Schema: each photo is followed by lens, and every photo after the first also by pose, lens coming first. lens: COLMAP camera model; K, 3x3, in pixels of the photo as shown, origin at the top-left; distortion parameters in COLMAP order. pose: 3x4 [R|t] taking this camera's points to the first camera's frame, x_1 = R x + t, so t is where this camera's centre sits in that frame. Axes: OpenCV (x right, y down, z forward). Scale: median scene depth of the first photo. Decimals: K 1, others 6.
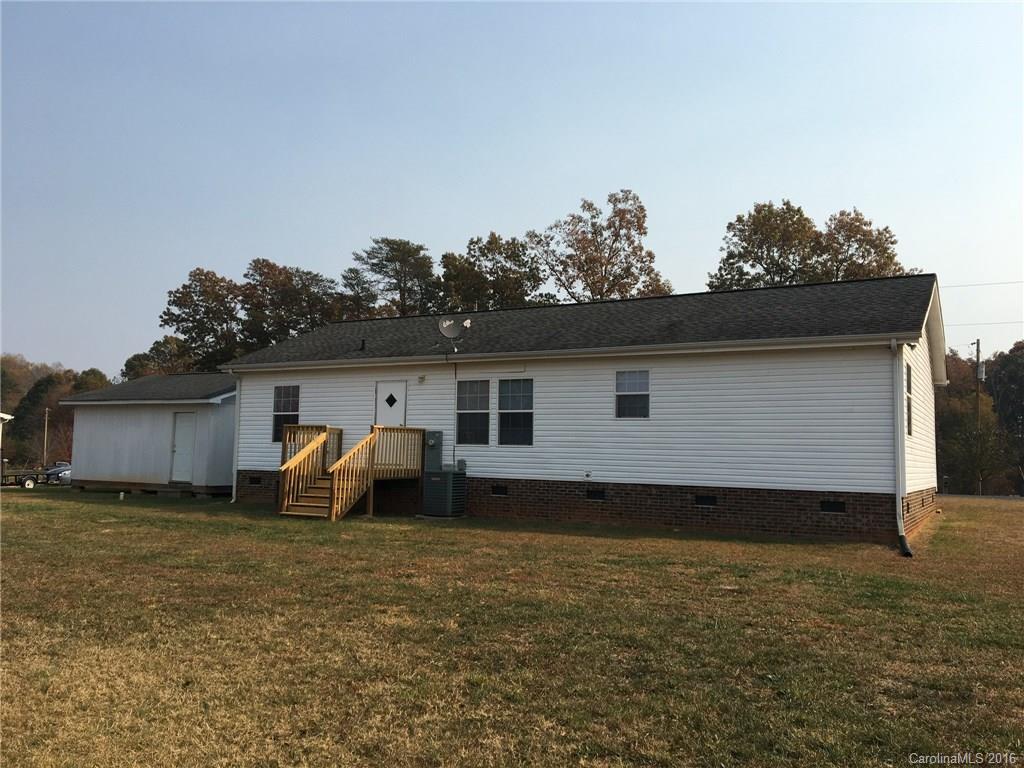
lens RADIAL K [[866.2, 0, 518.9], [0, 866.2, 382.7], [0, 0, 1]] dist [0.081633, -0.117286]
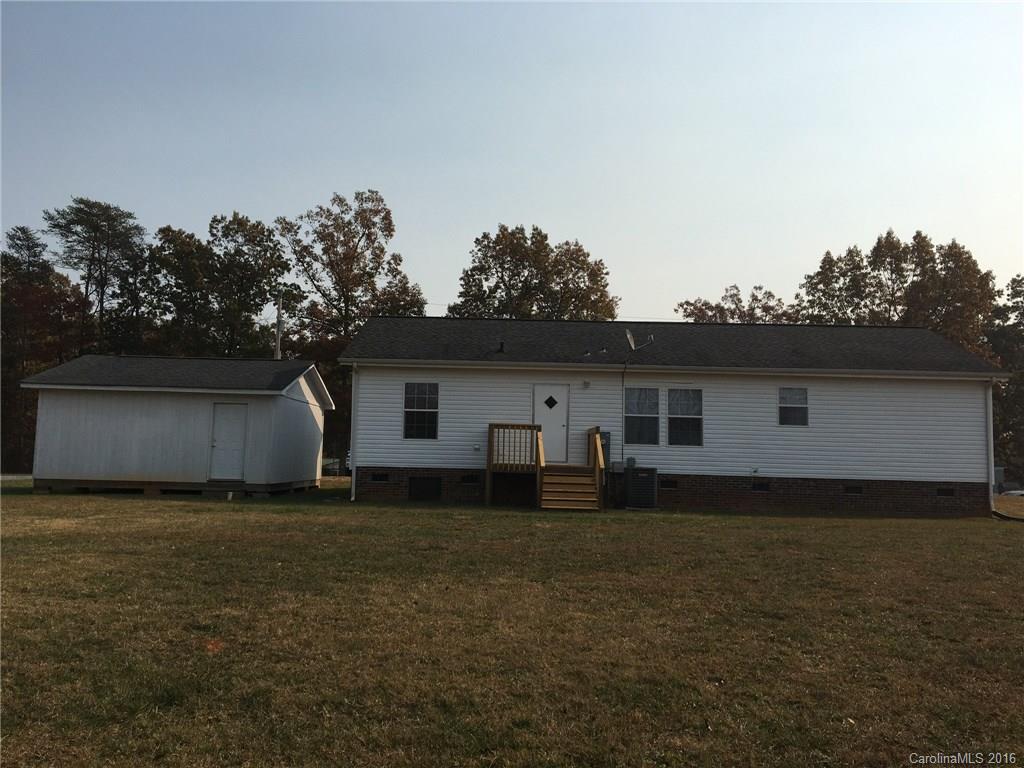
lens RADIAL K [[866.2, 0, 518.0], [0, 866.2, 383.3], [0, 0, 1]] dist [0.081633, -0.117286]
pose [[0.866508, 0.044910, 0.497140, -0.654855], [-0.048519, 0.998806, -0.005661, 0.004567], [-0.496800, -0.019215, 0.867652, 0.077224]]
